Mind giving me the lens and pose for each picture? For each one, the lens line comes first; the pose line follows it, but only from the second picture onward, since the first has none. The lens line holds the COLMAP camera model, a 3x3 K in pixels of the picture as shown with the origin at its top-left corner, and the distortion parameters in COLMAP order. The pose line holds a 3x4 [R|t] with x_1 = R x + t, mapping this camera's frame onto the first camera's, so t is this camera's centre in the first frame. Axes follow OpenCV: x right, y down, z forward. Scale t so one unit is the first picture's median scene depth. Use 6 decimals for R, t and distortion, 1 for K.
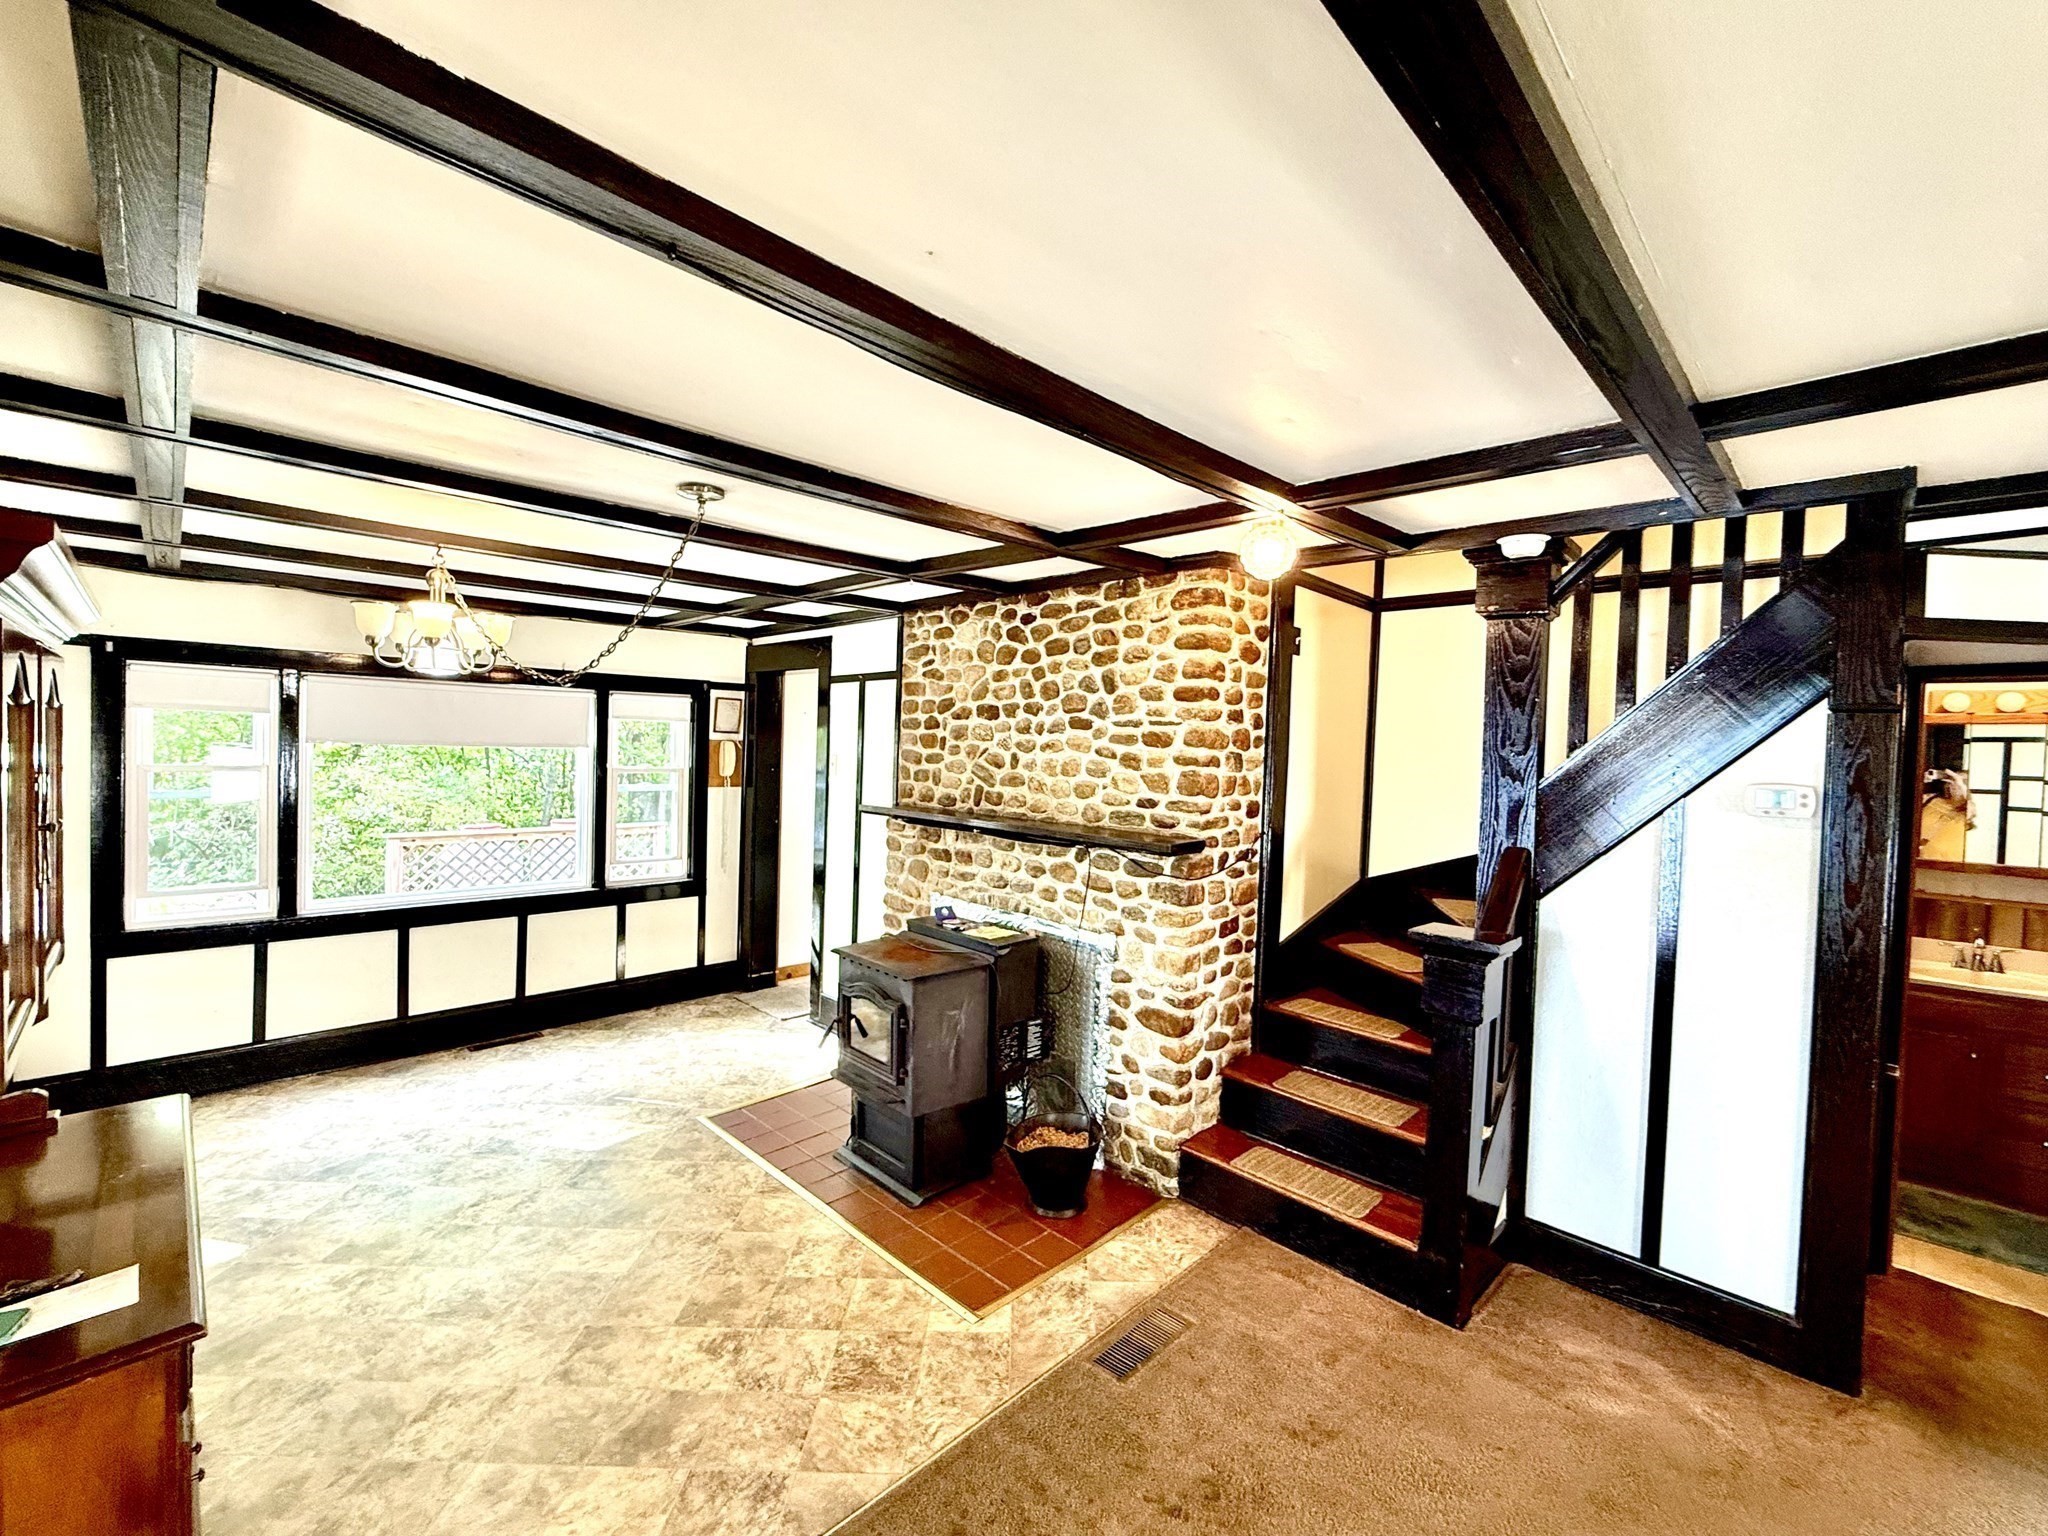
lens RADIAL K [[863.9, 0, 1024.0], [0, 863.9, 768.0], [0, 0, 1]] dist [0.000825, -0.000285]
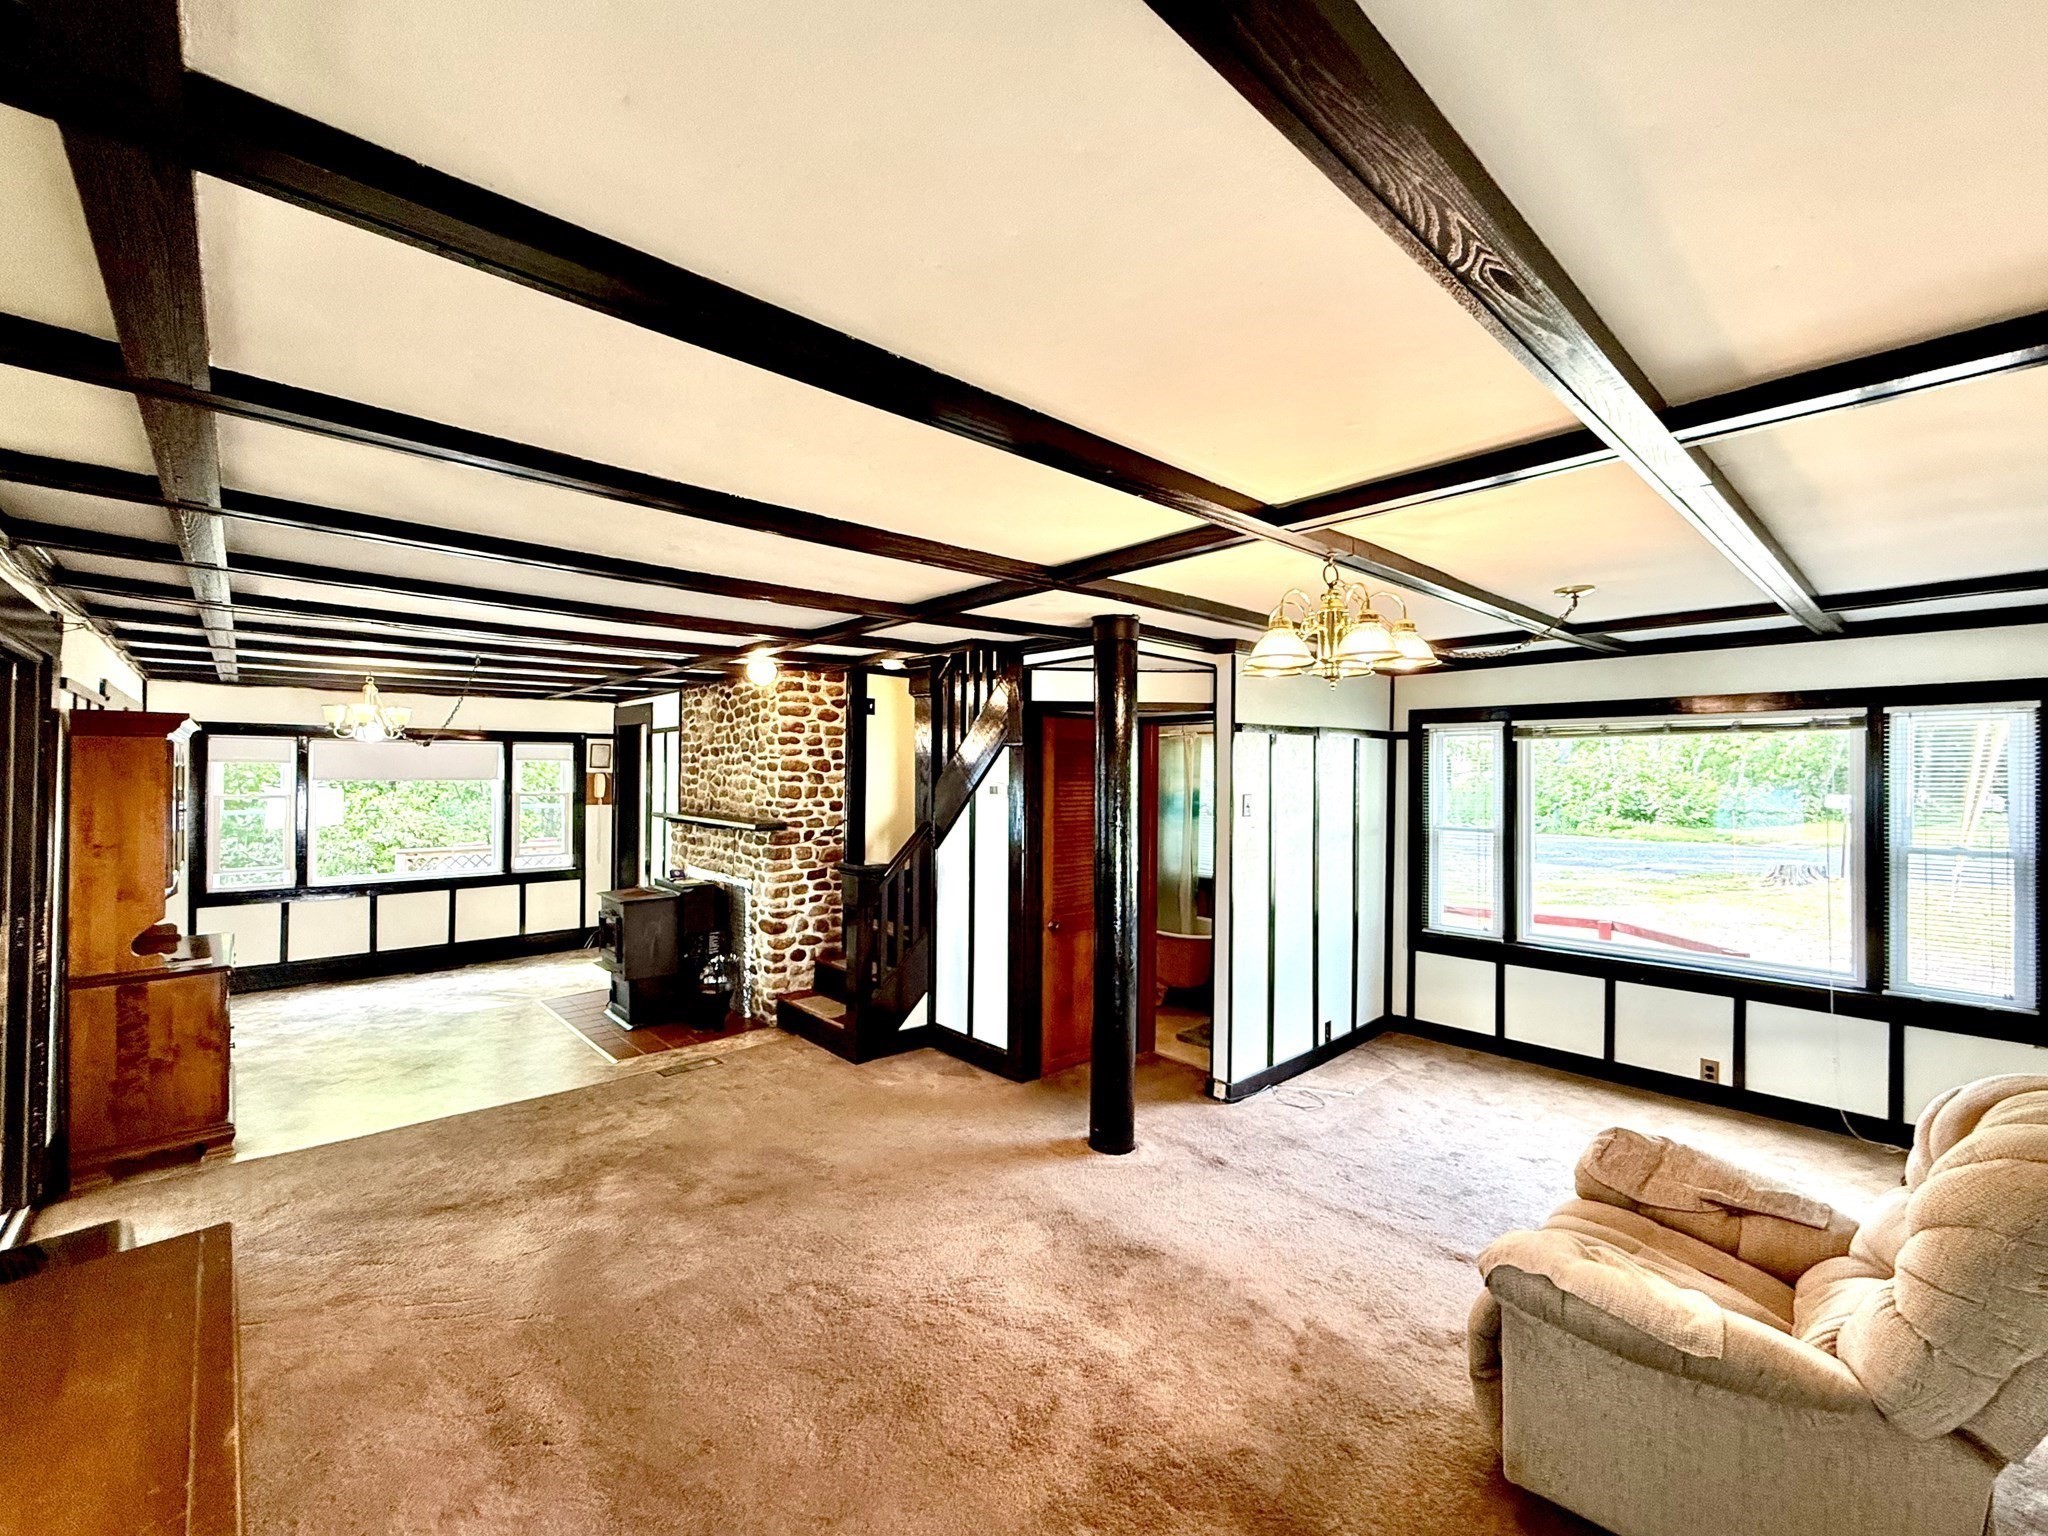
lens RADIAL K [[863.9, 0, 1024.0], [0, 863.9, 768.0], [0, 0, 1]] dist [0.000825, -0.000285]
pose [[0.998628, -0.023359, -0.046861, 0.734547], [0.021899, 0.999266, -0.031429, 0.035230], [0.047560, 0.030359, 0.998407, -0.710407]]
